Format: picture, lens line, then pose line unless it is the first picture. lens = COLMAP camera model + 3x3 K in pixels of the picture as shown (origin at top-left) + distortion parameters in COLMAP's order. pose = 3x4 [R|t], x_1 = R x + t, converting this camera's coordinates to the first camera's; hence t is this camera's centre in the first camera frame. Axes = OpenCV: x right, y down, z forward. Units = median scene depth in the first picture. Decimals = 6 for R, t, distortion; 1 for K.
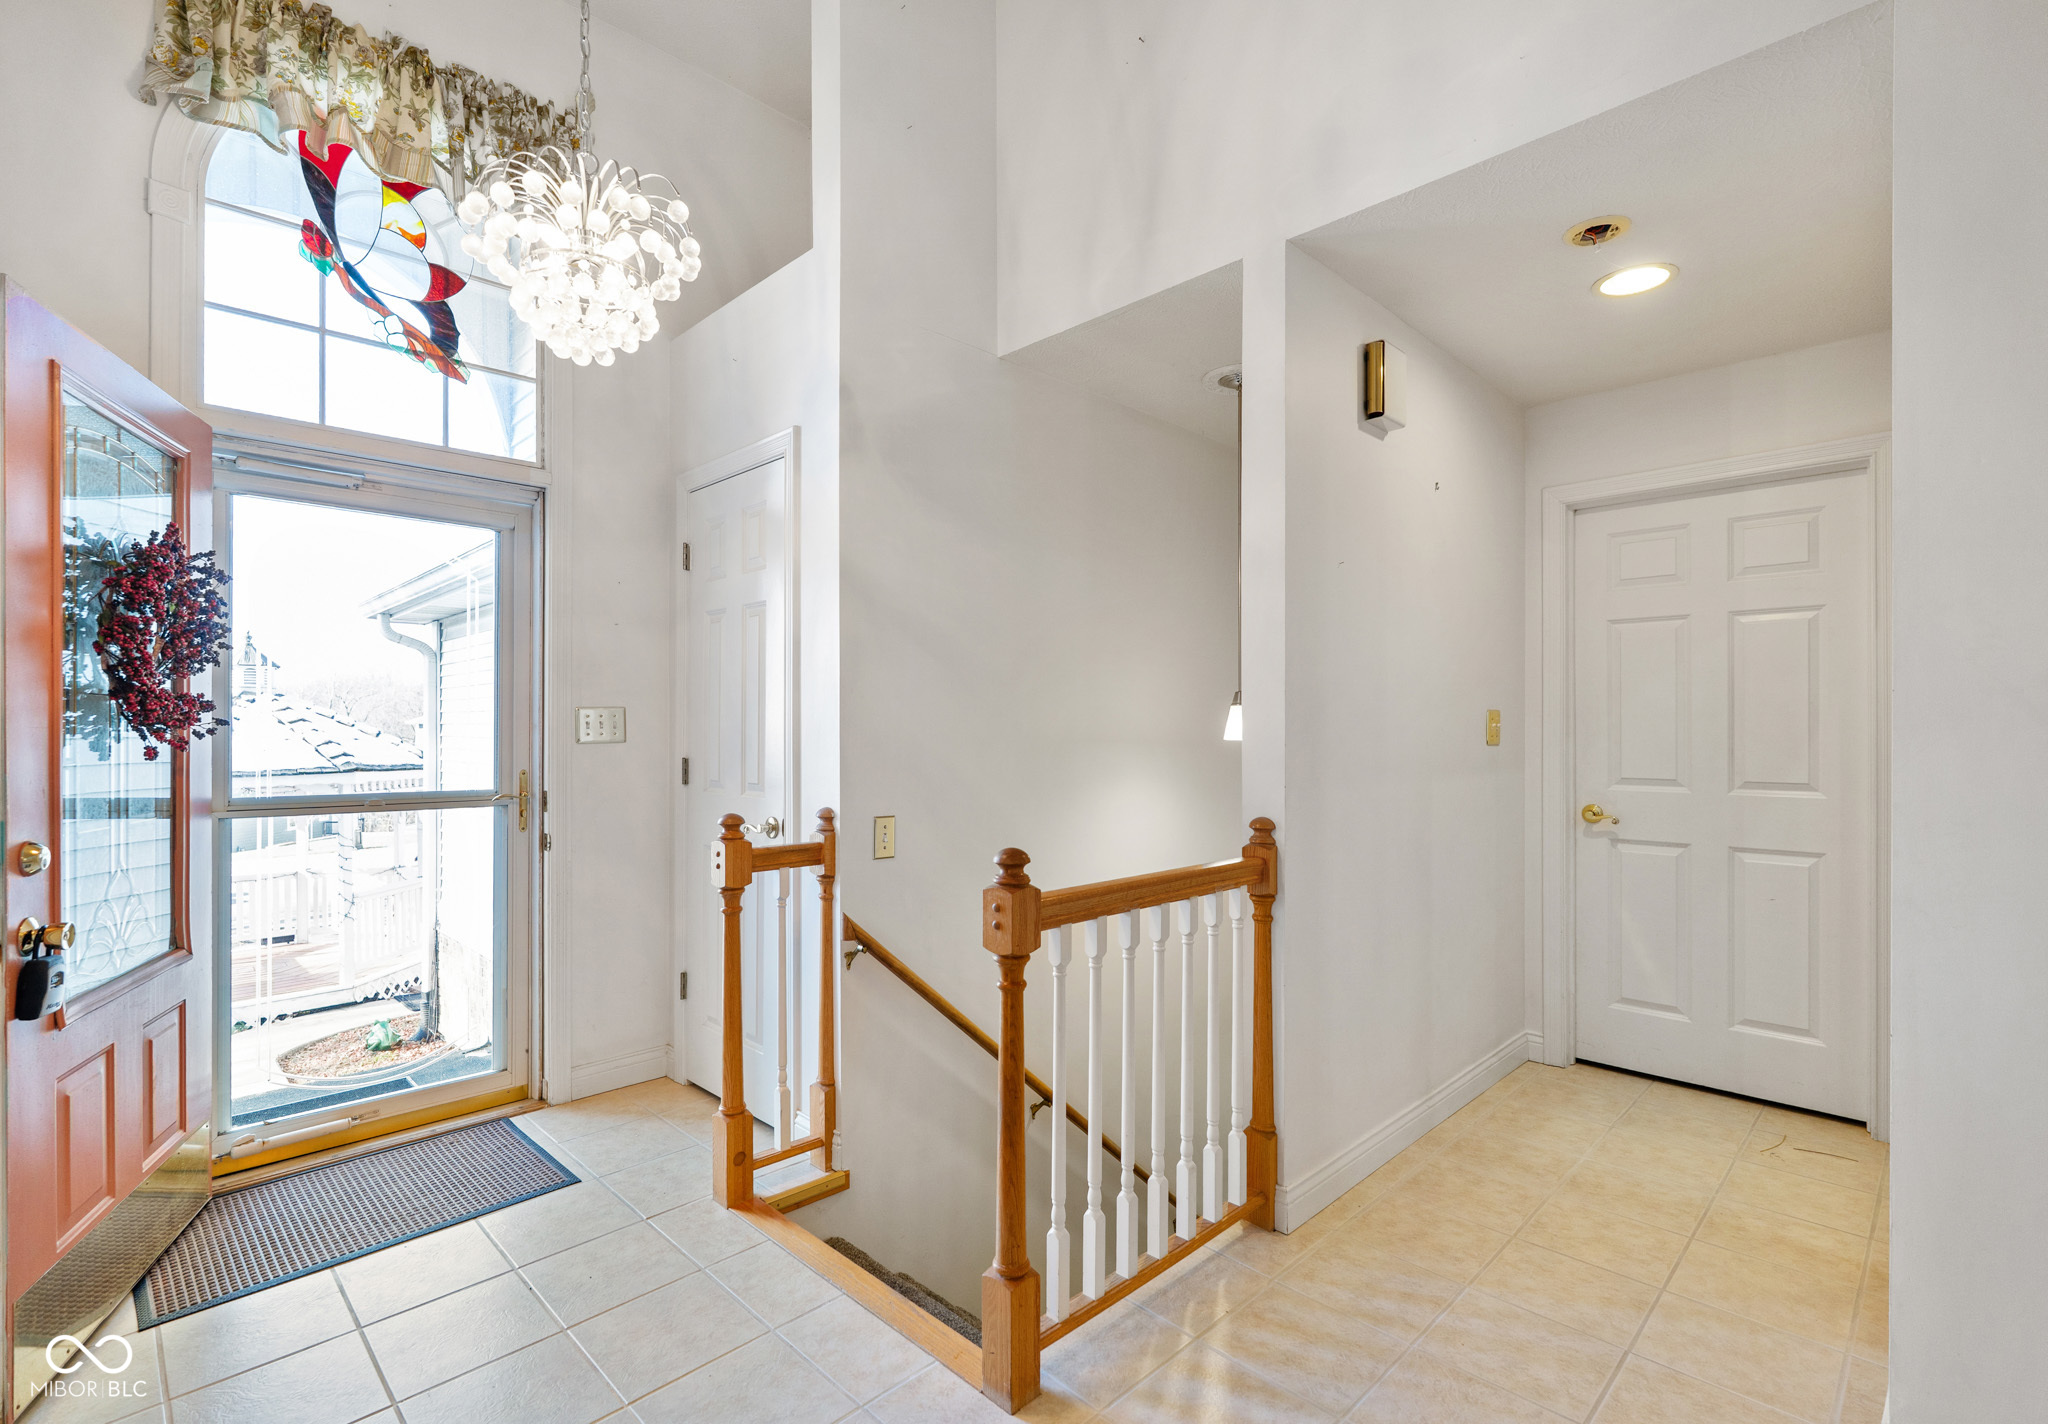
lens RADIAL K [[980.1, 0, 1020.9], [0, 980.1, 728.0], [0, 0, 1]] dist [-0.001289, -0.000830]
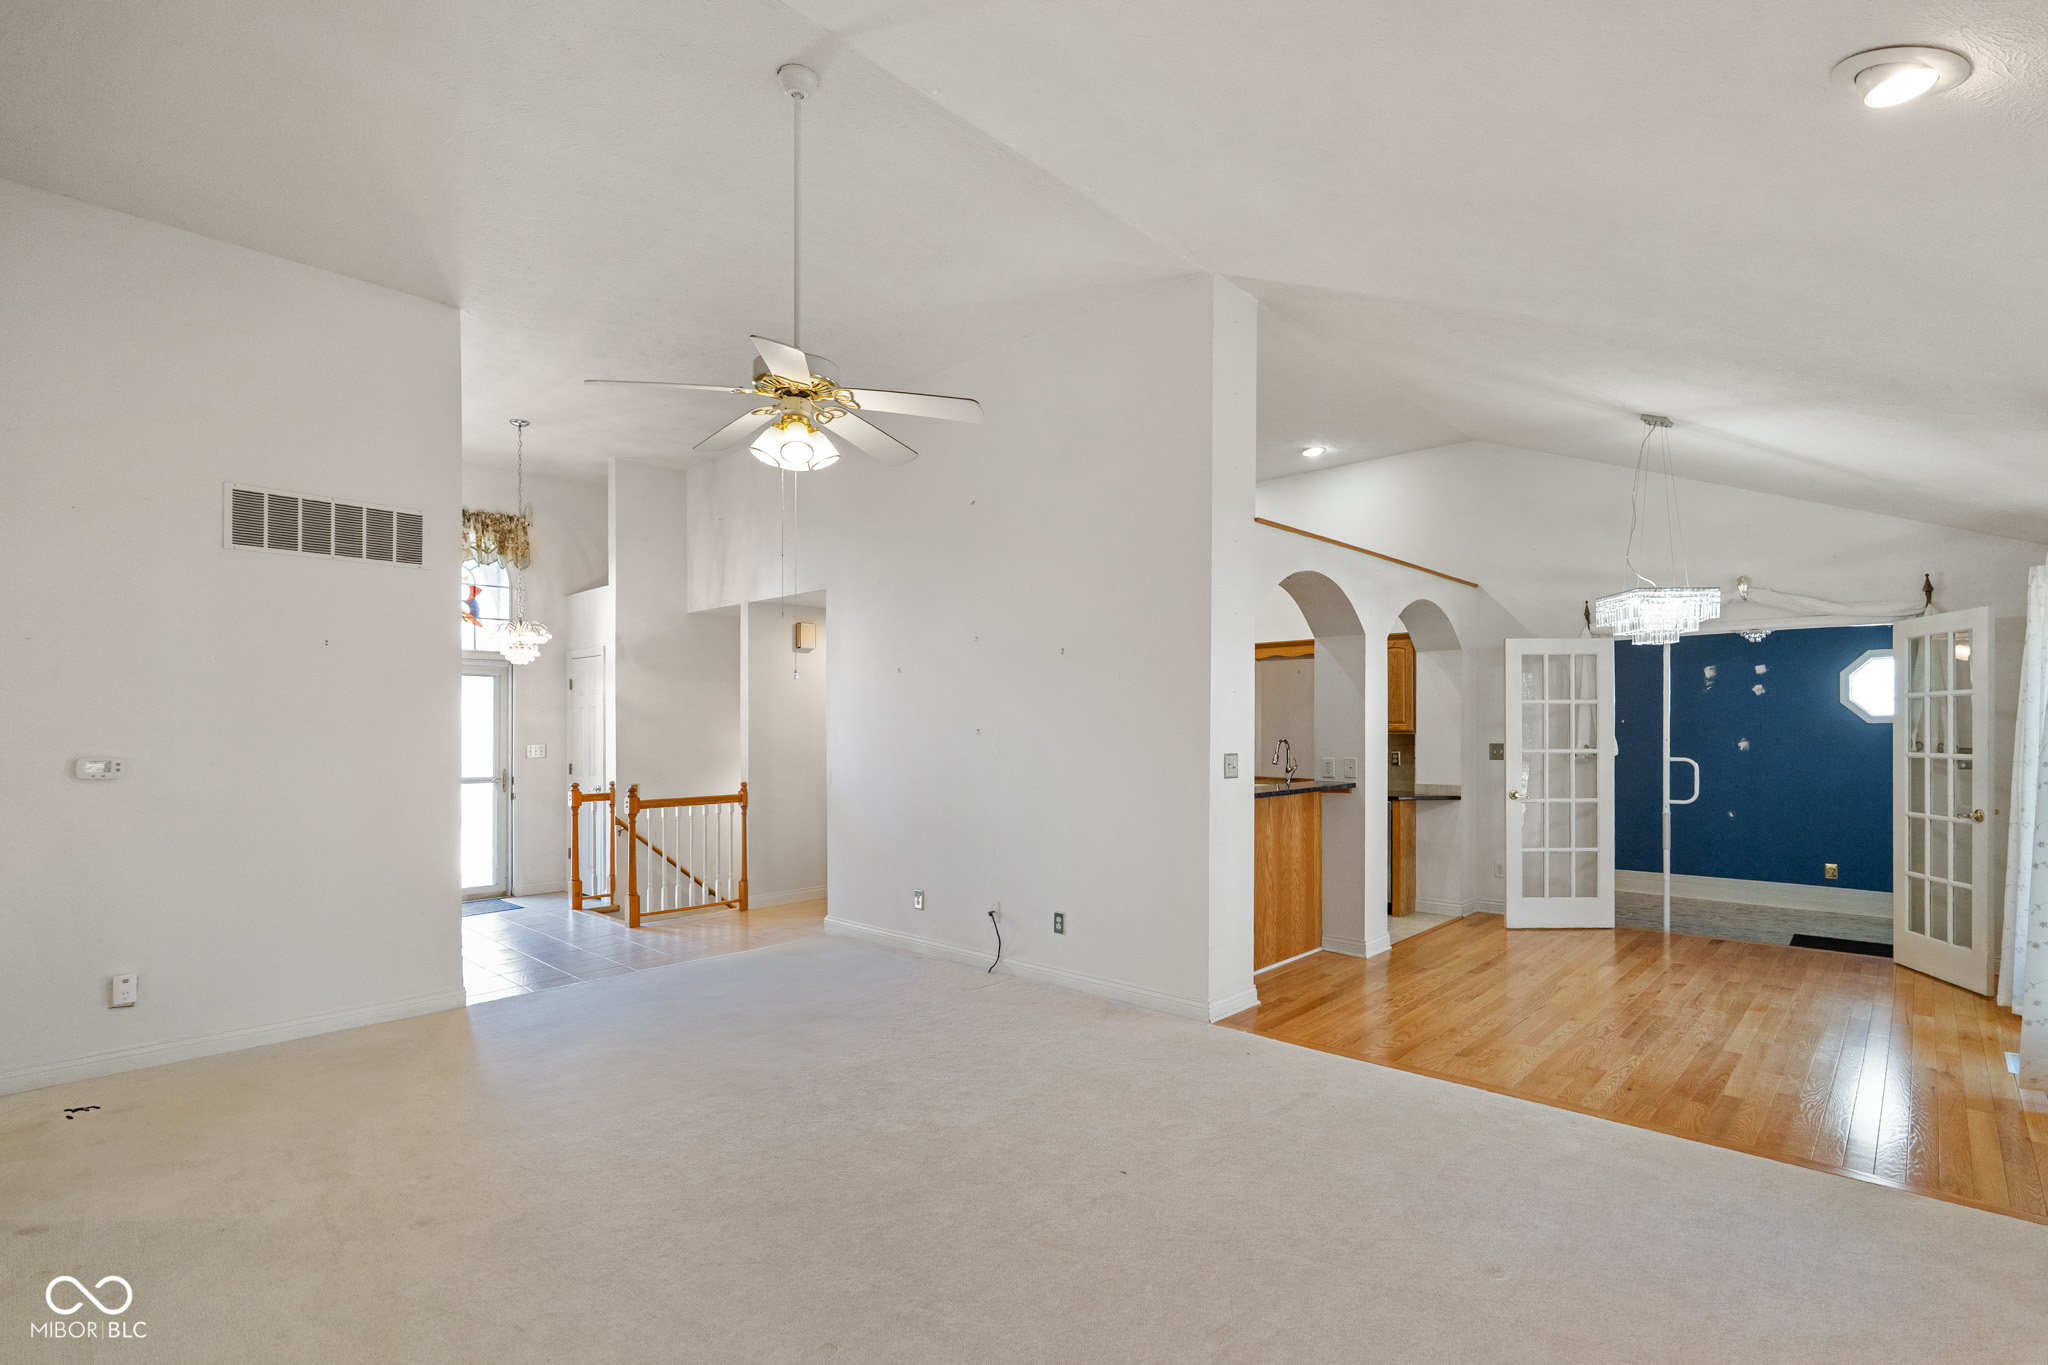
lens RADIAL K [[936.1, 0, 1065.1], [0, 936.1, 718.9], [0, 0, 1]] dist [-0.000290, -0.000446]
pose [[0.997873, -0.004778, 0.065009, 0.953986], [0.005287, 0.999957, -0.007656, -0.072893], [-0.064970, 0.007984, 0.997855, -1.843199]]
